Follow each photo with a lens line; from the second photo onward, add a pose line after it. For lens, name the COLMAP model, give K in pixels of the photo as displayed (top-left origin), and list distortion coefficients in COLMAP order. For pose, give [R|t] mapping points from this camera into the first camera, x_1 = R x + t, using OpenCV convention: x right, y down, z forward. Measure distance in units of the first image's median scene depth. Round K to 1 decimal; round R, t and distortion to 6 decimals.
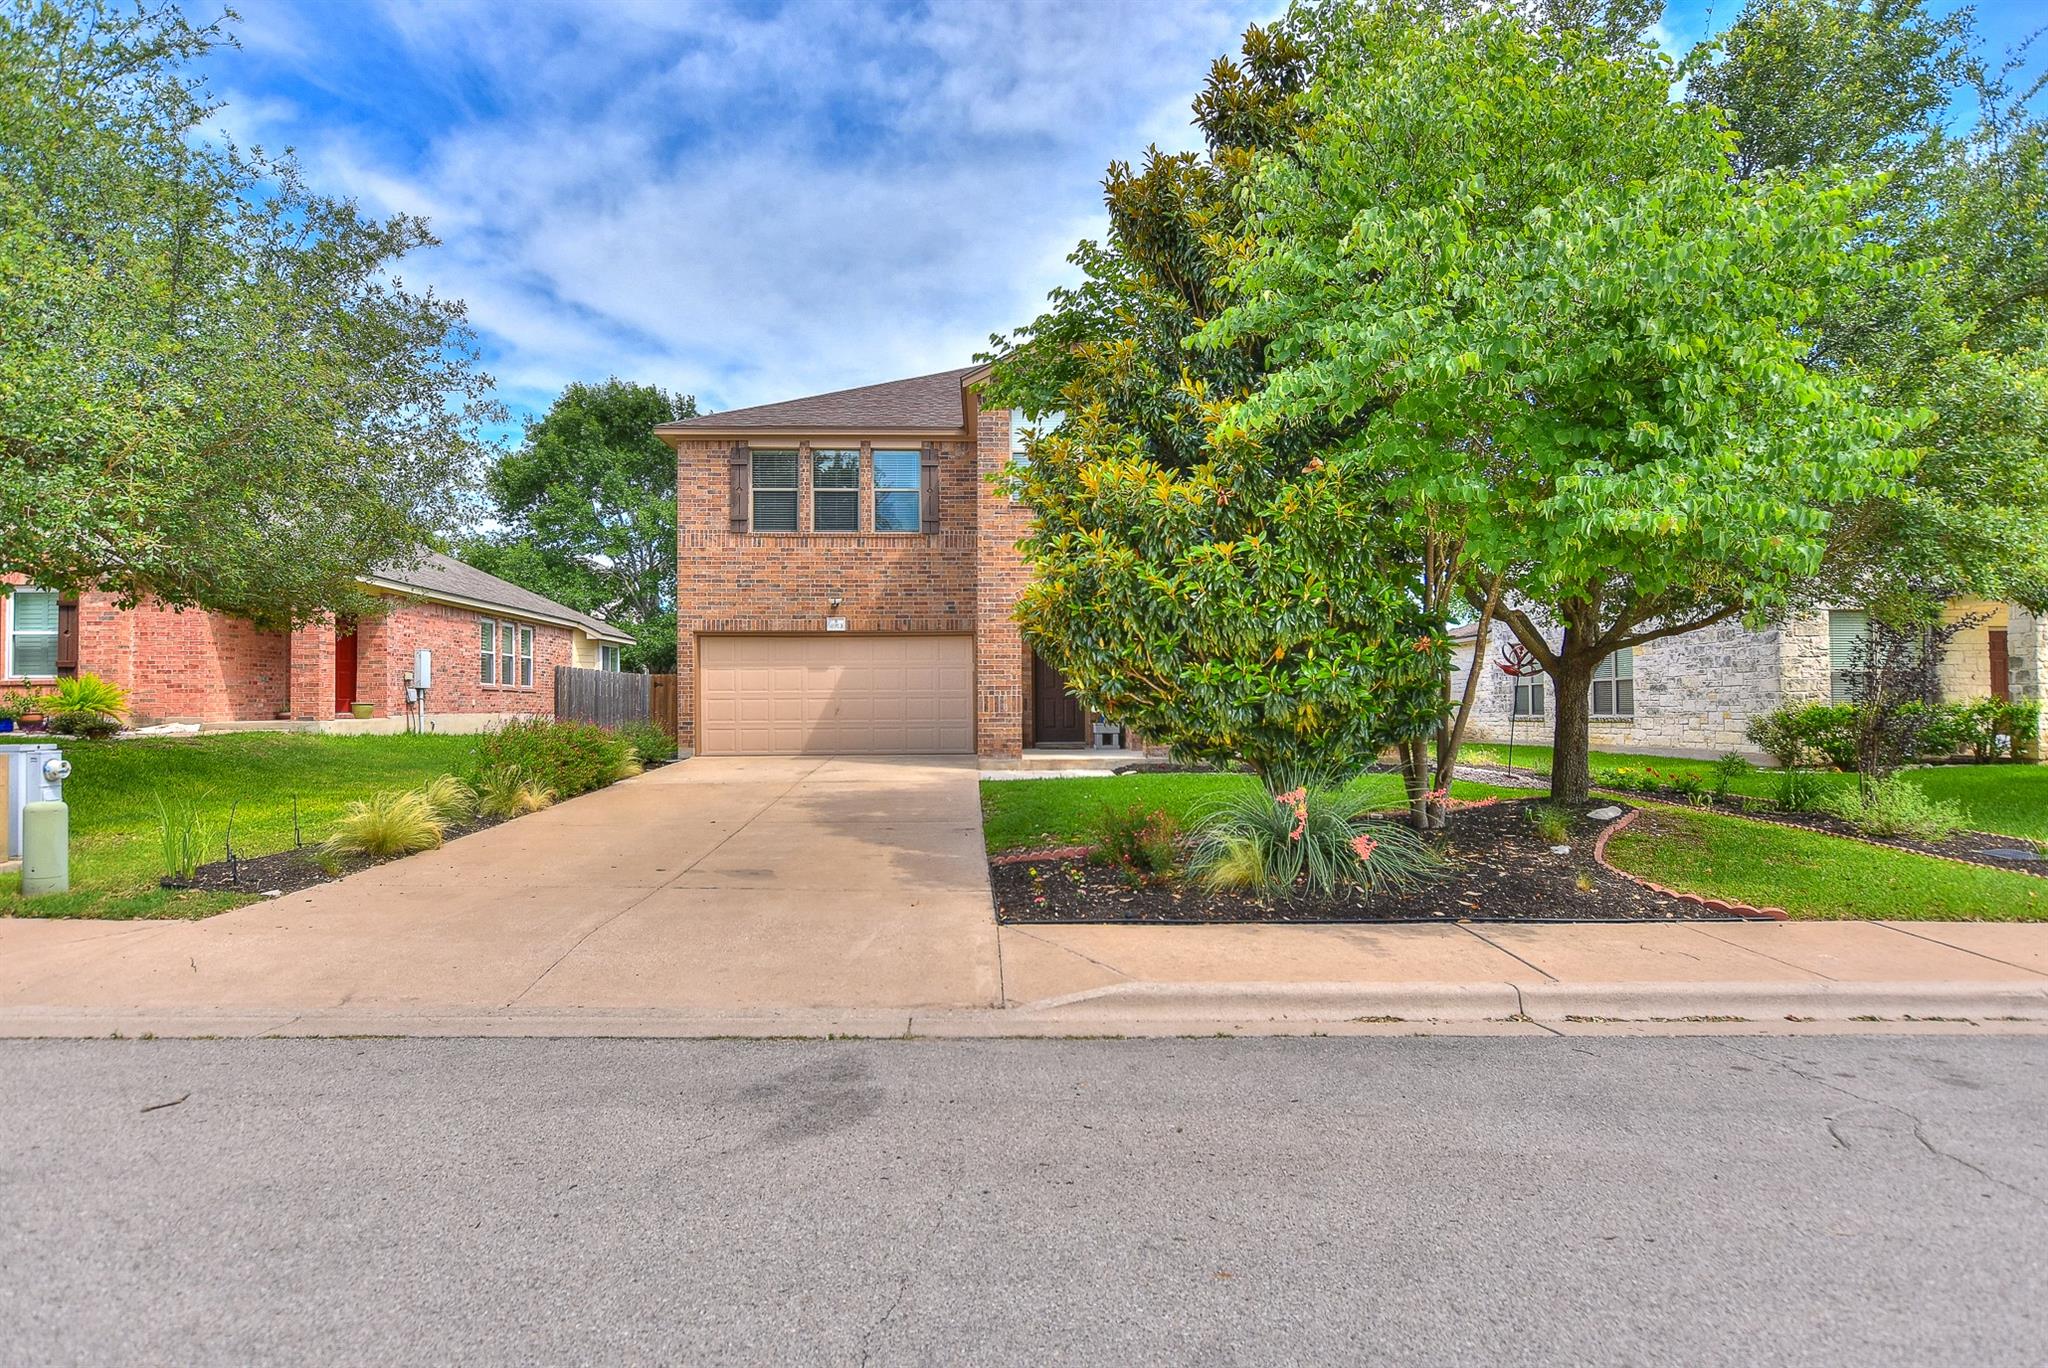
lens RADIAL K [[1159.8, 0, 1026.2], [0, 1159.8, 687.7], [0, 0, 1]] dist [0.024560, 0.000033]
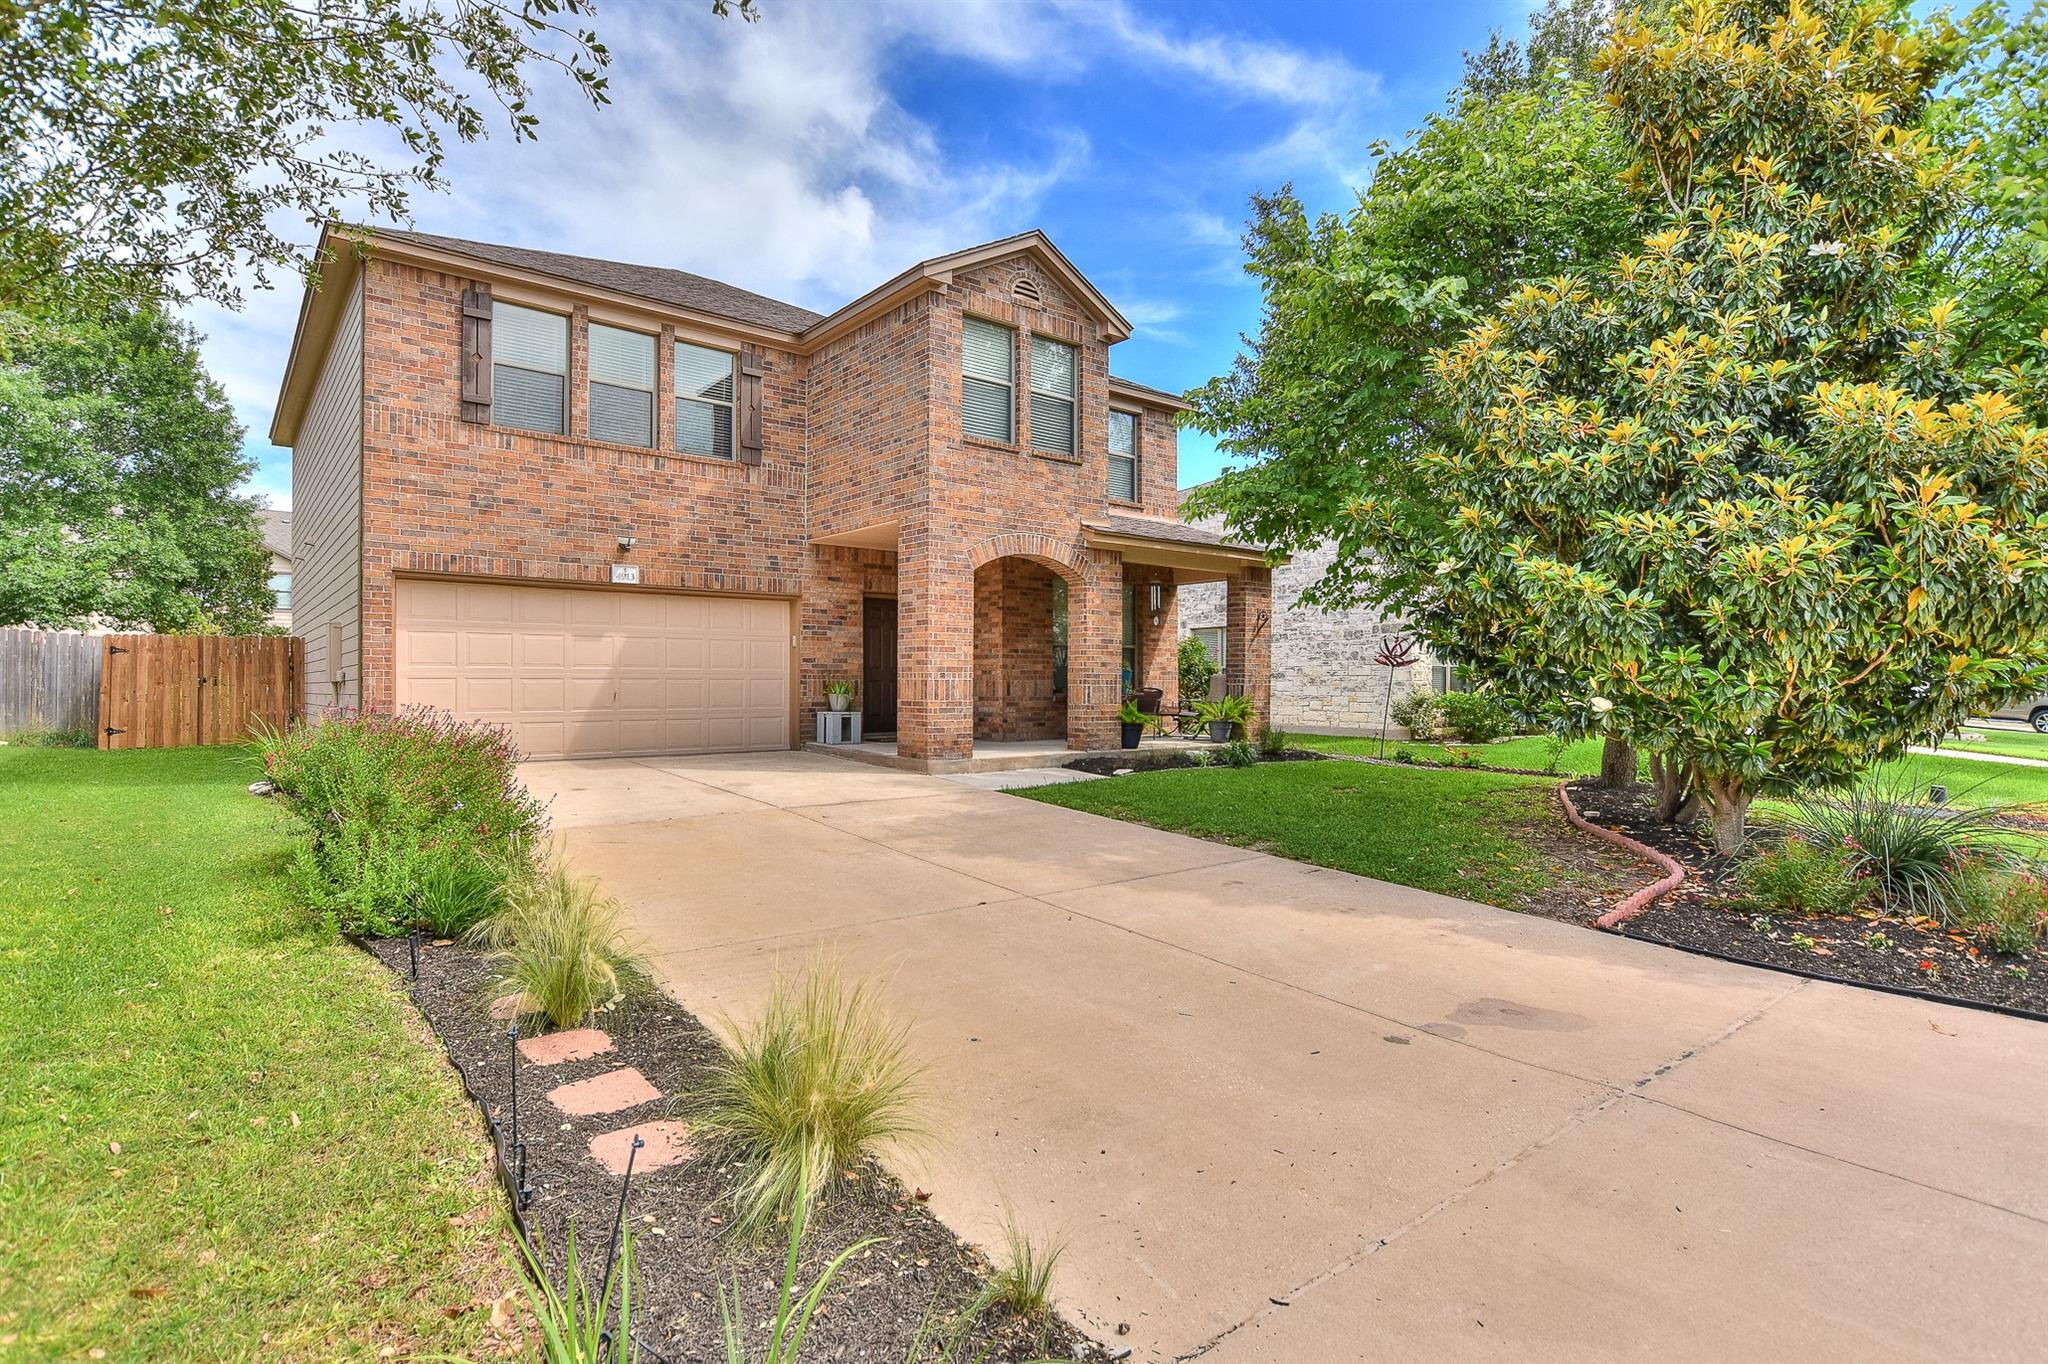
lens RADIAL K [[1006.2, 0, 1009.6], [0, 1006.2, 677.0], [0, 0, 1]] dist [-0.000308, 0.000082]
pose [[0.797199, 0.010271, 0.603629, -0.346044], [-0.016413, 0.999854, 0.004662, 0.001241], [-0.603493, -0.013624, 0.797252, 0.368157]]
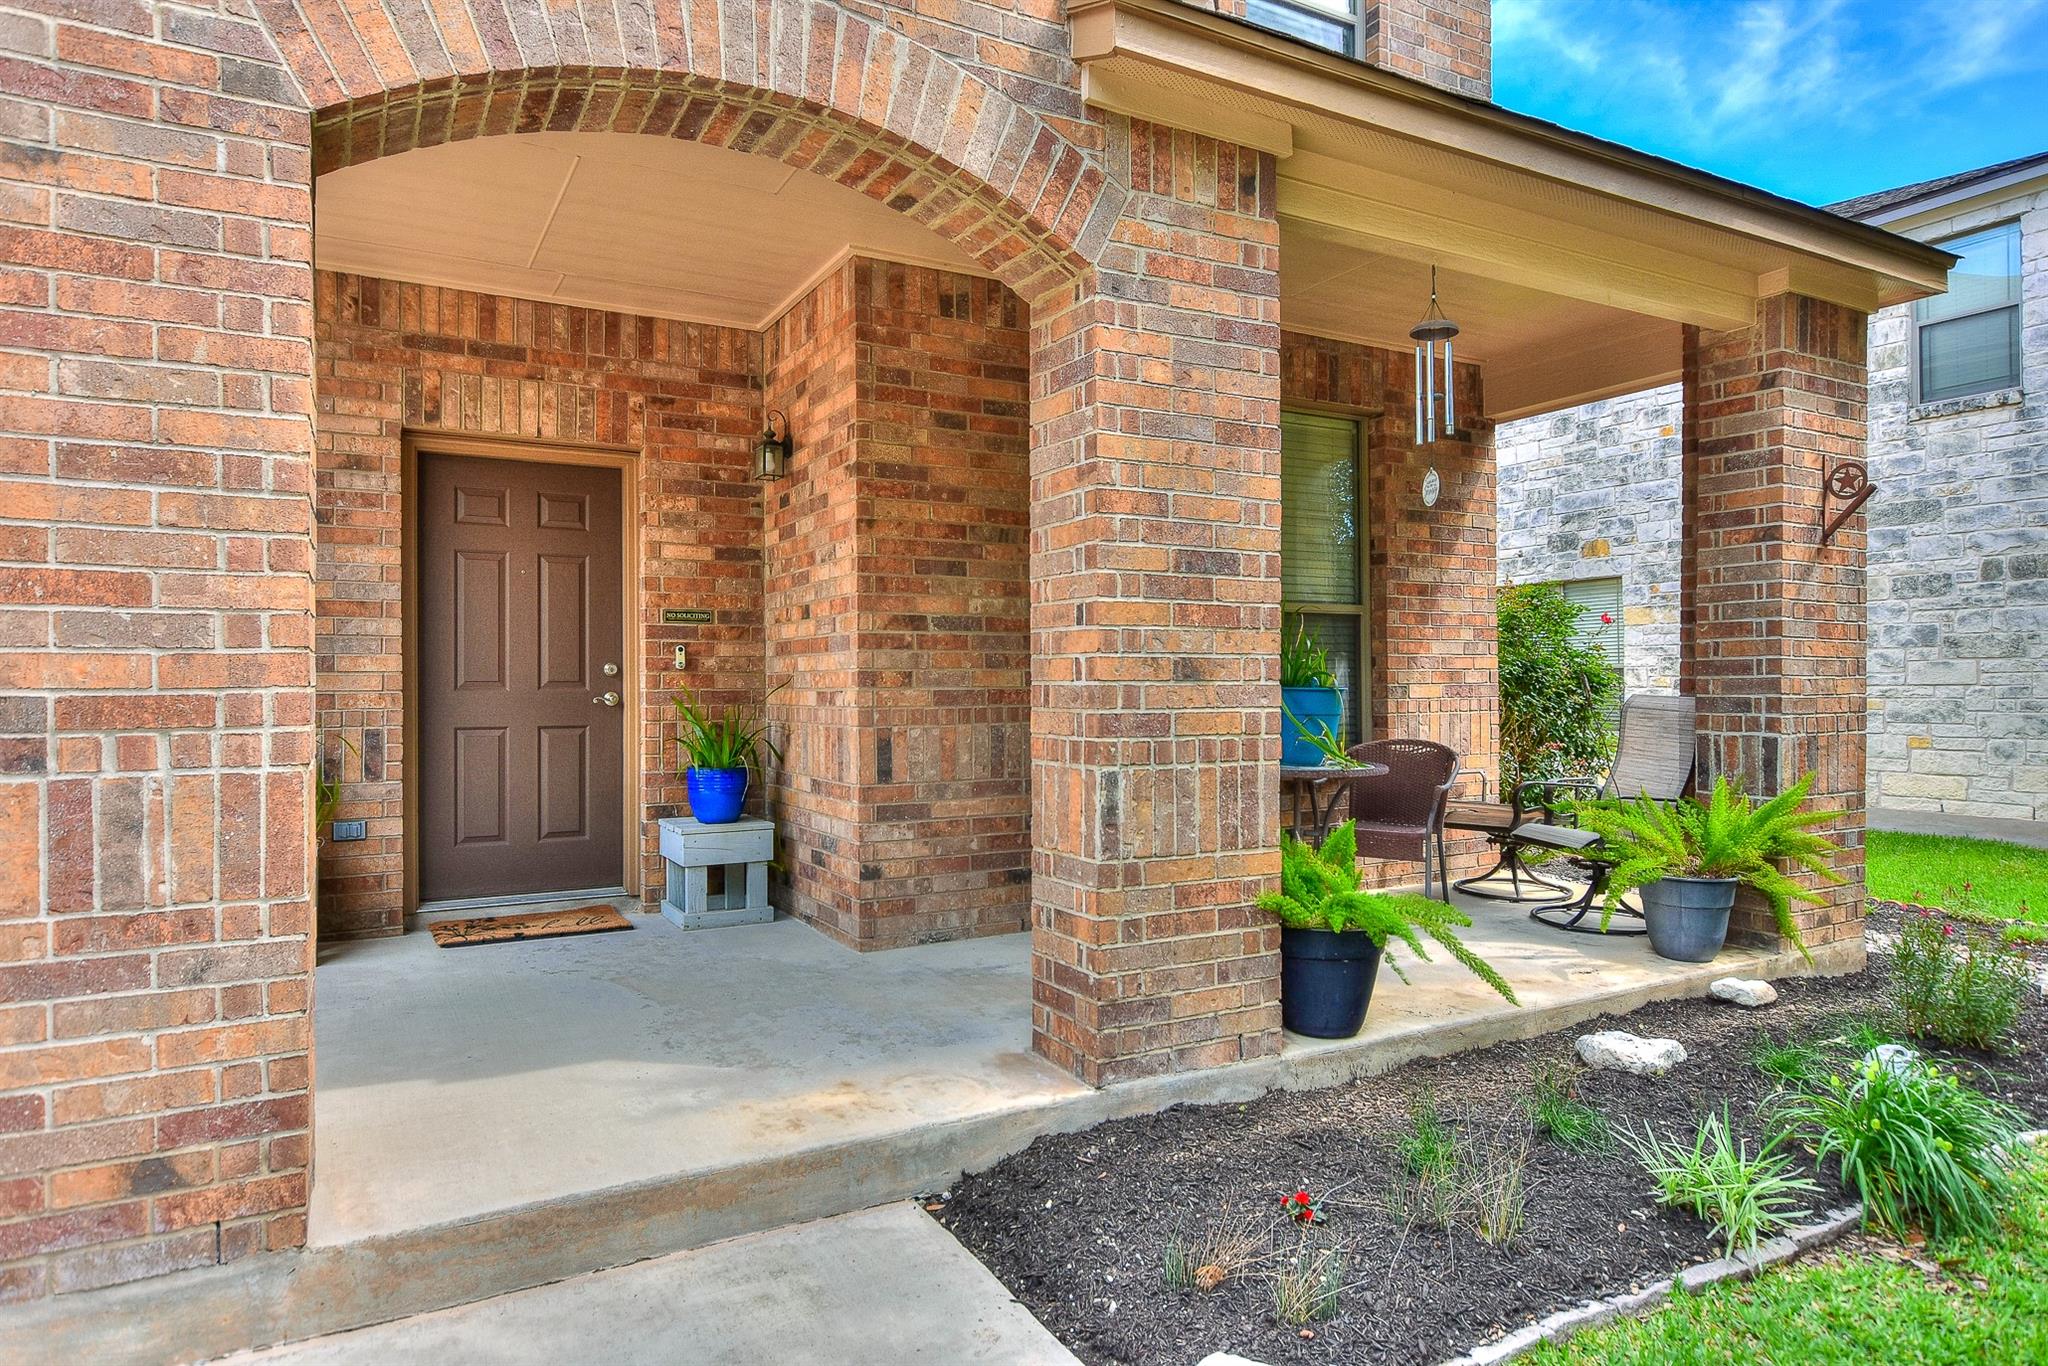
lens RADIAL K [[1201.2, 0, 1029.1], [0, 1201.2, 694.6], [0, 0, 1]] dist [0.008276, 0.000104]
pose [[0.885726, -0.002659, 0.464201, 0.004596], [-0.007130, 0.999788, 0.019330, -0.004537], [-0.464154, -0.020431, 0.885519, 0.719089]]
